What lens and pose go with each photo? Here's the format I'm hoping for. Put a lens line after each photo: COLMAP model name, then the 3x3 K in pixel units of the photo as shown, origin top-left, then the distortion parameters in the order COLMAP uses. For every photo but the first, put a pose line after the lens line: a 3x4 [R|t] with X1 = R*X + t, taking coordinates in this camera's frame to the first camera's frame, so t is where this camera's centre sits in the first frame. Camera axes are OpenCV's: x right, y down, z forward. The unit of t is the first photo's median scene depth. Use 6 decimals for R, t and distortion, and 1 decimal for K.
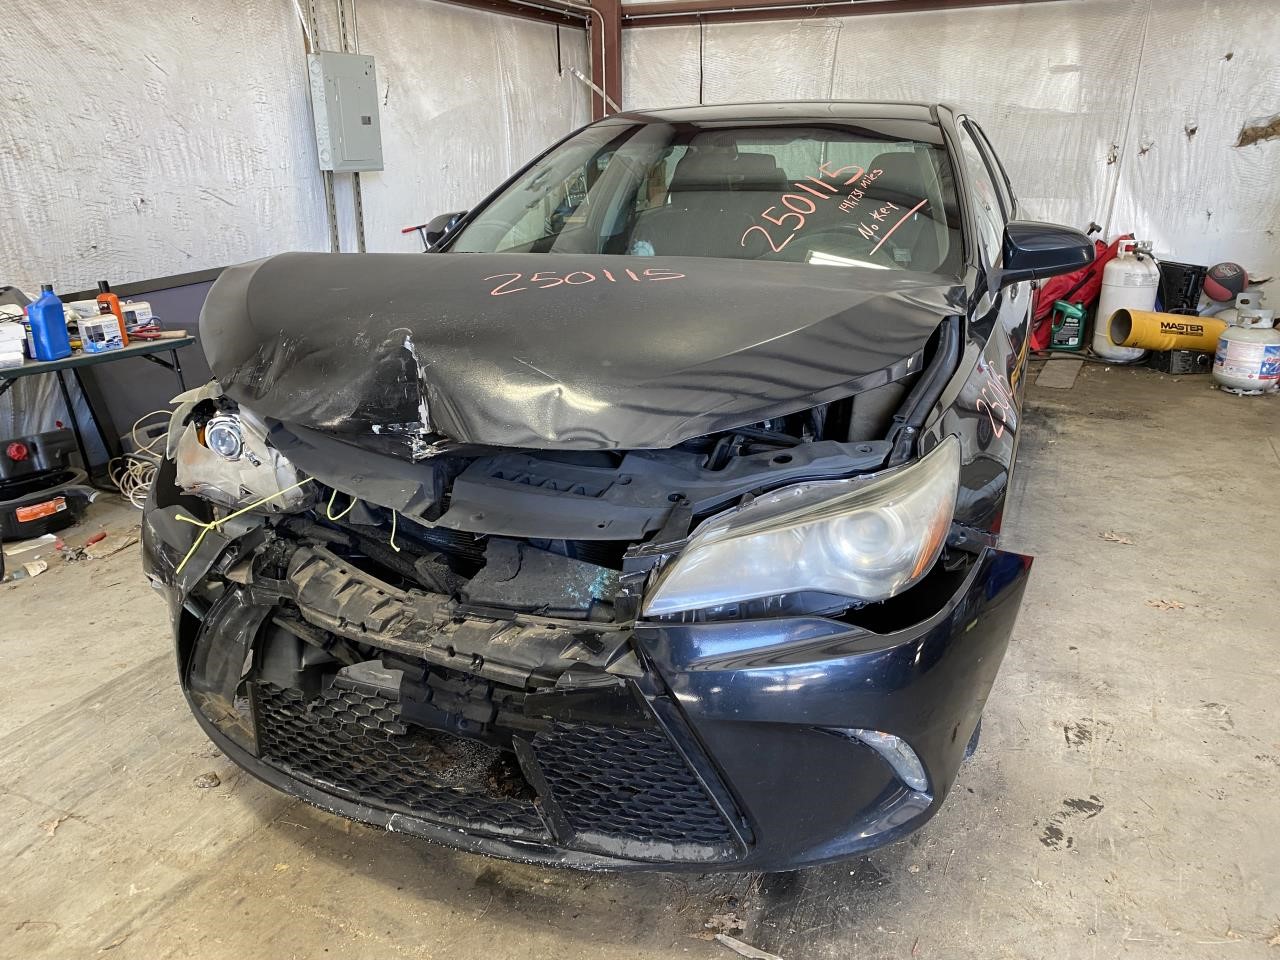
lens RADIAL K [[1010.6, 0, 638.1], [0, 1010.6, 477.7], [0, 0, 1]] dist [0.015507, -0.007640]
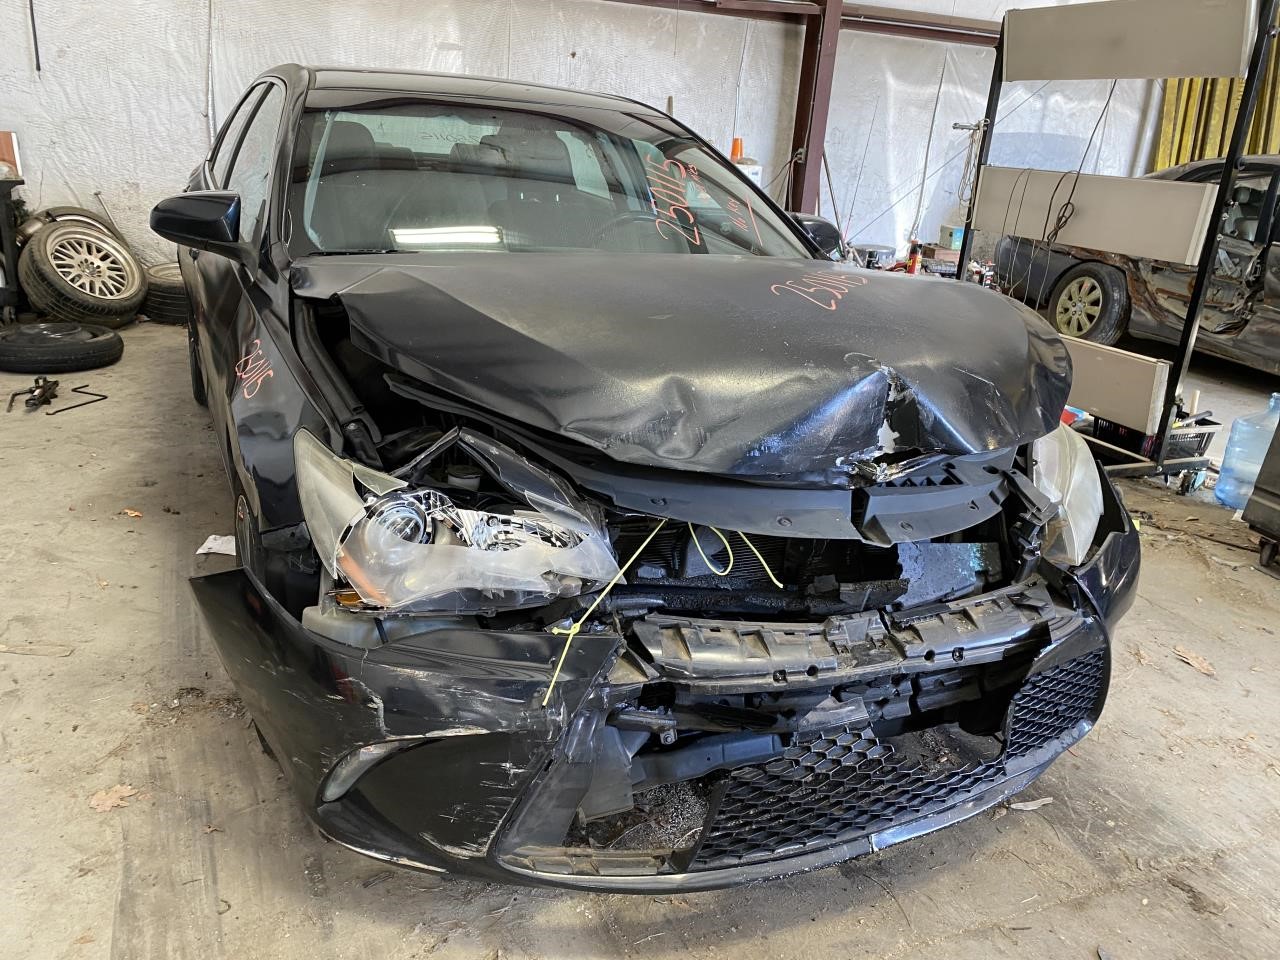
lens RADIAL K [[1010.6, 0, 642.5], [0, 1010.6, 477.9], [0, 0, 1]] dist [0.015507, -0.007640]
pose [[0.659664, -0.193749, 0.726157, -0.329885], [0.157759, 0.980370, 0.118263, -0.053546], [-0.734816, 0.036544, 0.677281, 0.149941]]
